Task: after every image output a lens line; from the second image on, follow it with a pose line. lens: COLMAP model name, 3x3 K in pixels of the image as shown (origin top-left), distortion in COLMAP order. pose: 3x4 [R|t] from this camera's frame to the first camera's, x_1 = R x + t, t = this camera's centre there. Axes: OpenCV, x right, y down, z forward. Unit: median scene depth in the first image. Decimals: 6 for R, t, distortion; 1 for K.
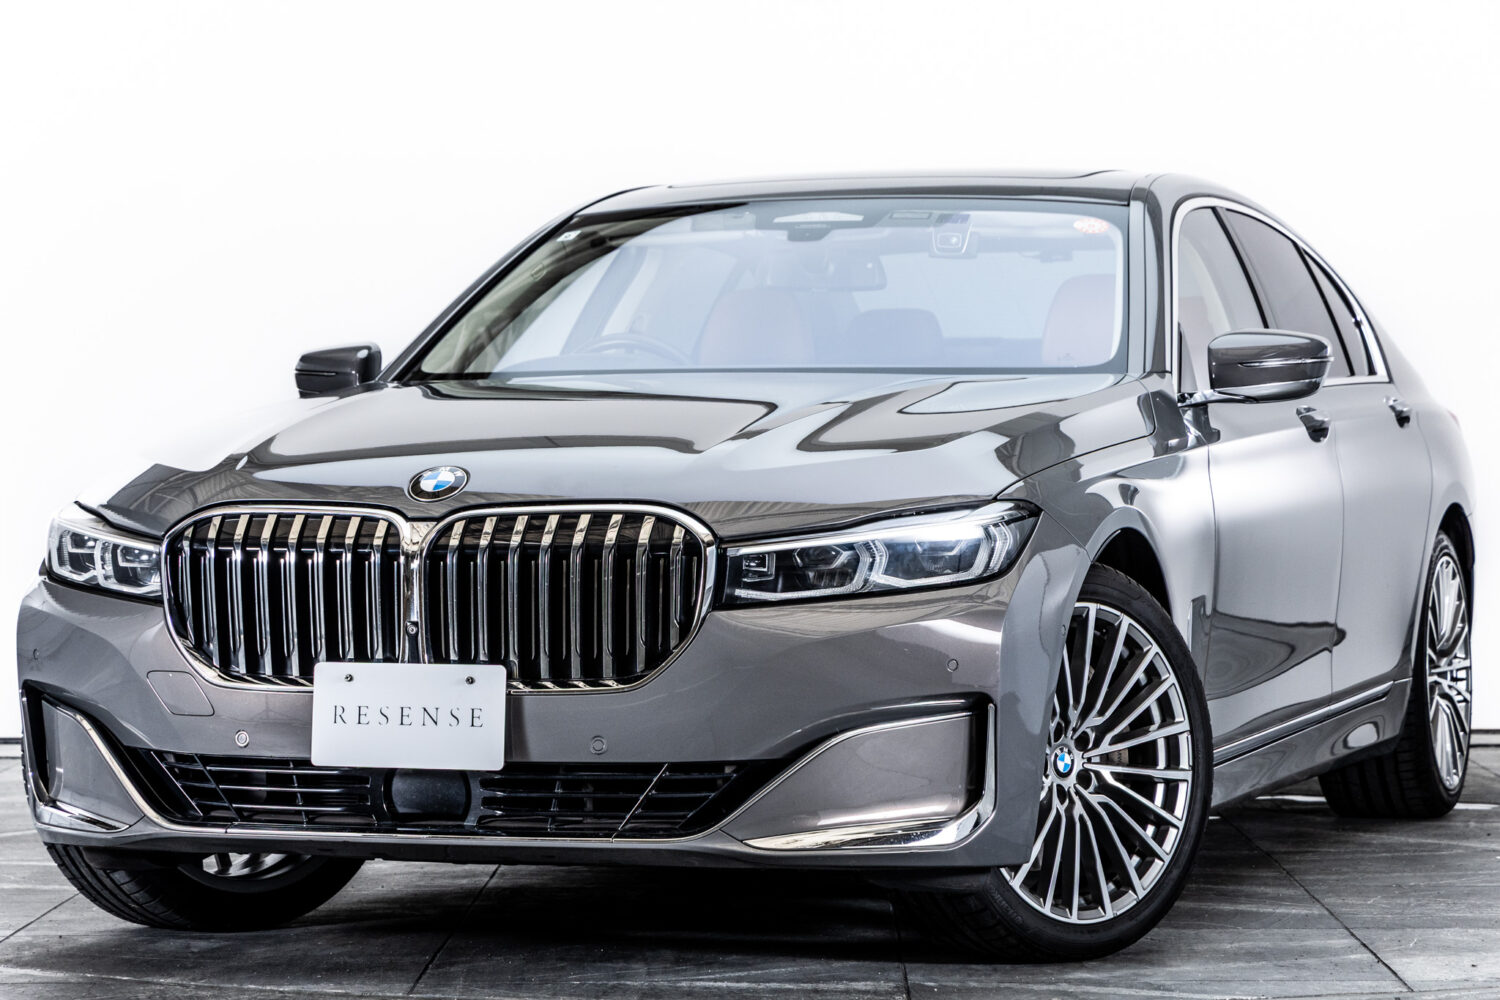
lens RADIAL K [[4528.9, 0, 752.2], [0, 4528.9, 502.1], [0, 0, 1]] dist [0.083846, 0.000000]
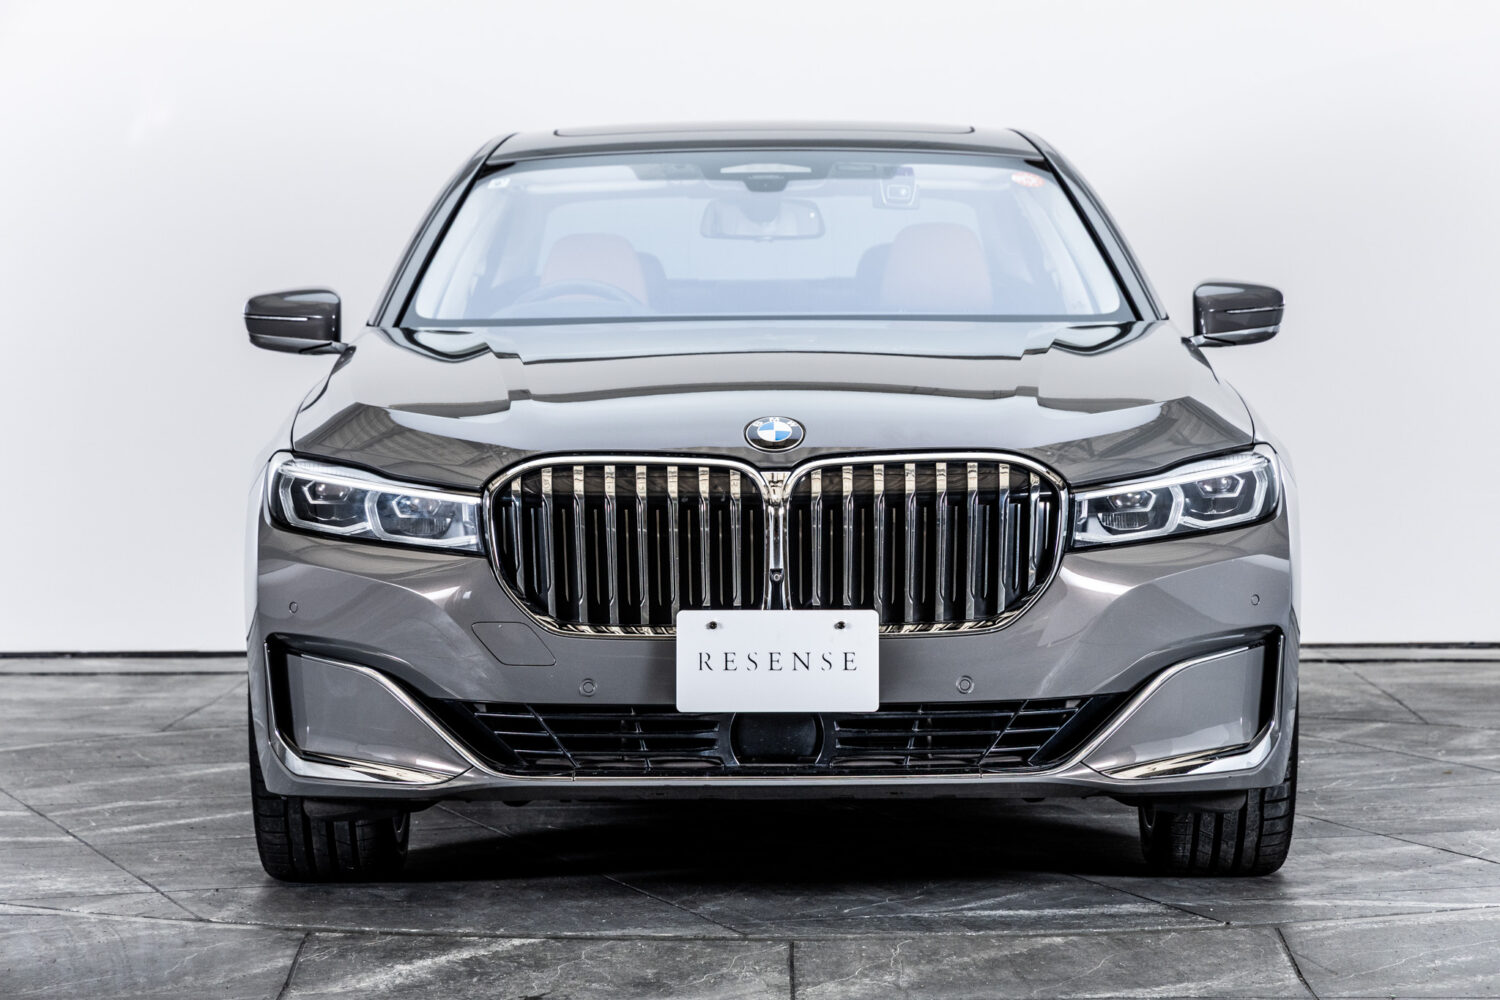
lens RADIAL K [[4528.9, 0, 749.6], [0, 4528.9, 501.4], [0, 0, 1]] dist [0.083846, 0.000000]
pose [[0.941254, -0.012184, 0.337479, -0.424467], [0.006278, 0.999808, 0.018587, -0.007921], [-0.337641, -0.015377, 0.941149, 0.038429]]
